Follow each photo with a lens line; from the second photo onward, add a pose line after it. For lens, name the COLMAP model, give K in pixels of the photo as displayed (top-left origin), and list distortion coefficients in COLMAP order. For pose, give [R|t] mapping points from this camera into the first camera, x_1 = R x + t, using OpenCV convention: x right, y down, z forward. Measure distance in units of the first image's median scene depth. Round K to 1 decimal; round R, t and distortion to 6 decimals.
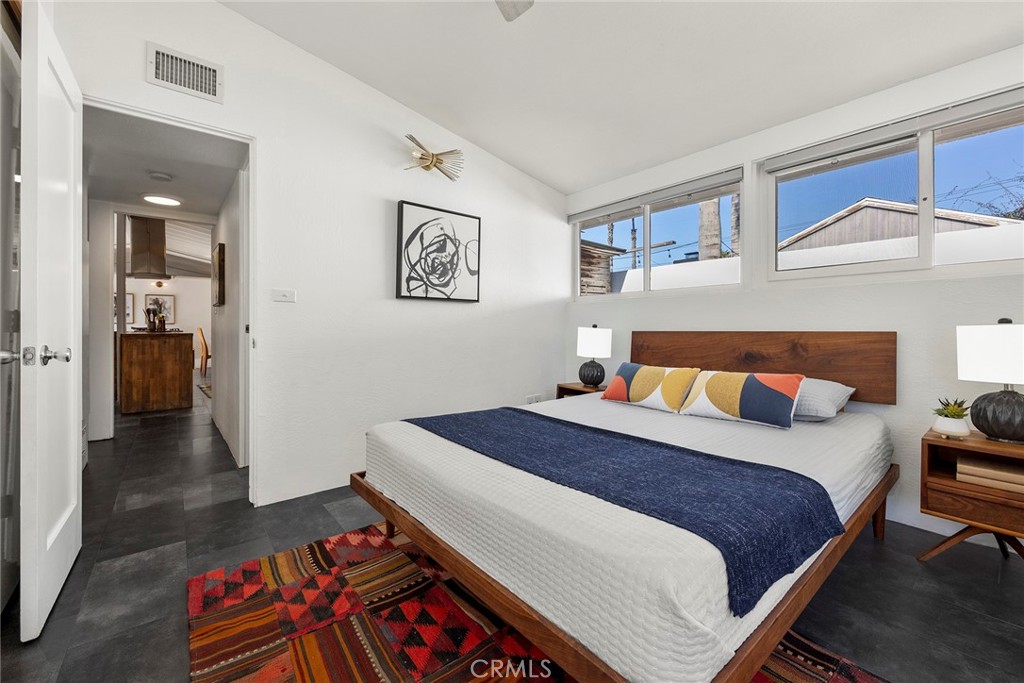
lens RADIAL K [[423.4, 0, 509.9], [0, 423.4, 330.7], [0, 0, 1]] dist [-0.000592, 0.000029]
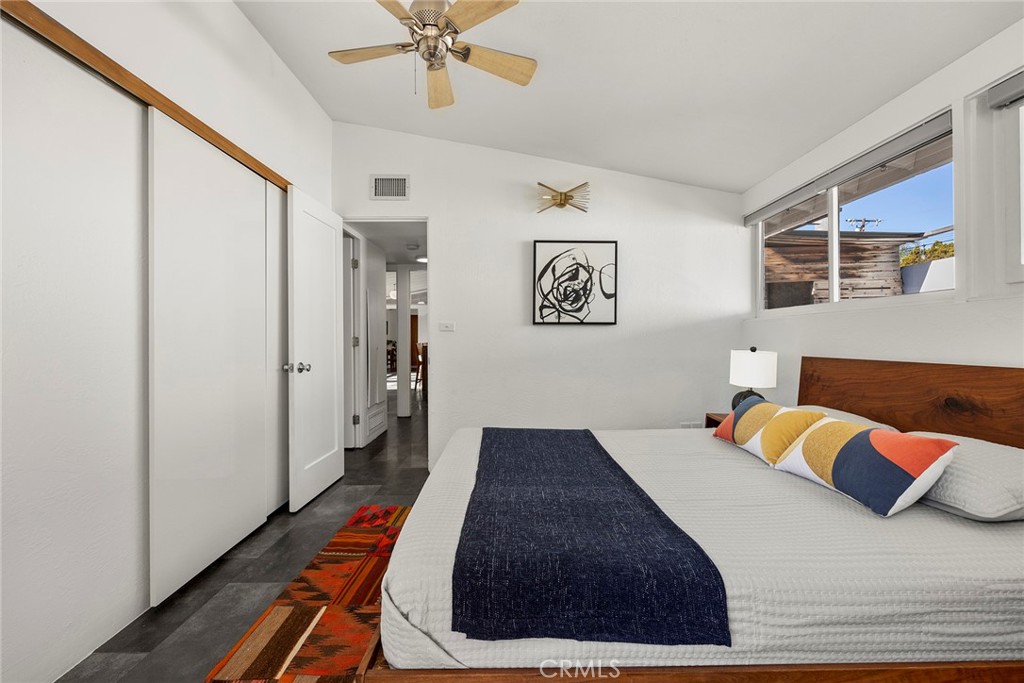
lens RADIAL K [[415.9, 0, 506.2], [0, 415.9, 343.1], [0, 0, 1]] dist [-0.001408, -0.000431]
pose [[0.769073, 0.003826, -0.639149, 0.396526], [0.000844, 0.999975, 0.007002, -0.032475], [0.639160, -0.005924, 0.769051, 0.067491]]
